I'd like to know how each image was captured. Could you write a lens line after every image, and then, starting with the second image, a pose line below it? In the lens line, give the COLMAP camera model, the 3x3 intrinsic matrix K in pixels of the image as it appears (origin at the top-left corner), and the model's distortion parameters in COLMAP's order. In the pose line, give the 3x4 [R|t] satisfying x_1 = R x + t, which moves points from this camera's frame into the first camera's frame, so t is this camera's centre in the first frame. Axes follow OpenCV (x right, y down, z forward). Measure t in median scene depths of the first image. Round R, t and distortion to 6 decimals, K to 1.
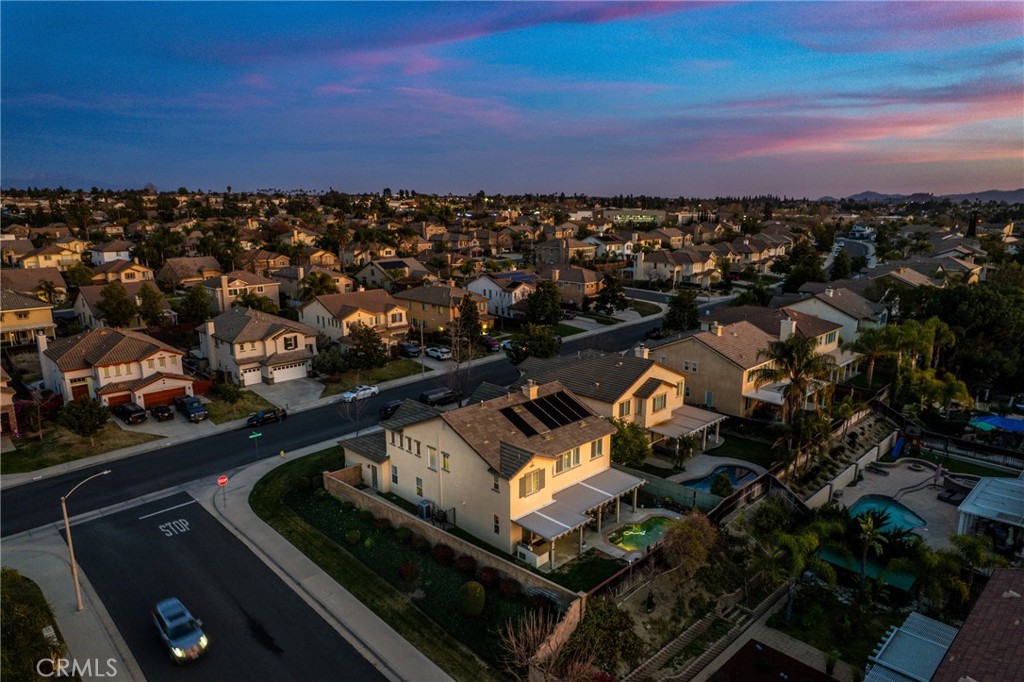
lens RADIAL K [[655.8, 0, 516.2], [0, 655.8, 343.8], [0, 0, 1]] dist [-0.081123, 0.073747]
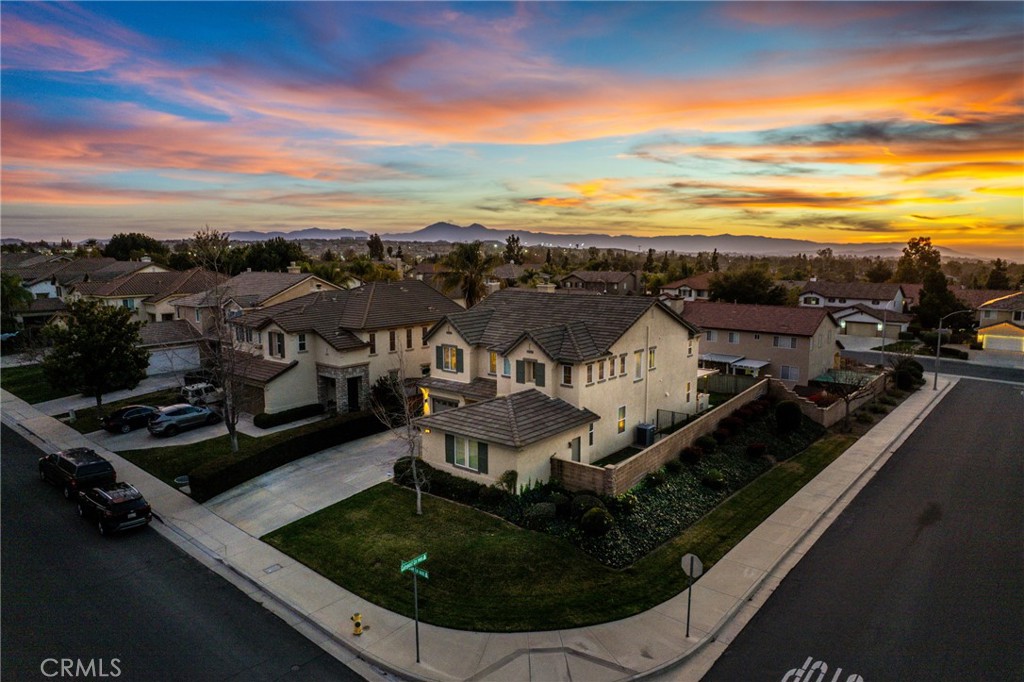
lens RADIAL K [[655.8, 0, 516.2], [0, 655.8, 343.8], [0, 0, 1]] dist [-0.081123, 0.073747]
pose [[-0.103045, -0.142929, 0.984354, -0.860218], [0.216540, 0.962664, 0.162447, -0.006980], [-0.970820, 0.229891, -0.068248, 1.165960]]
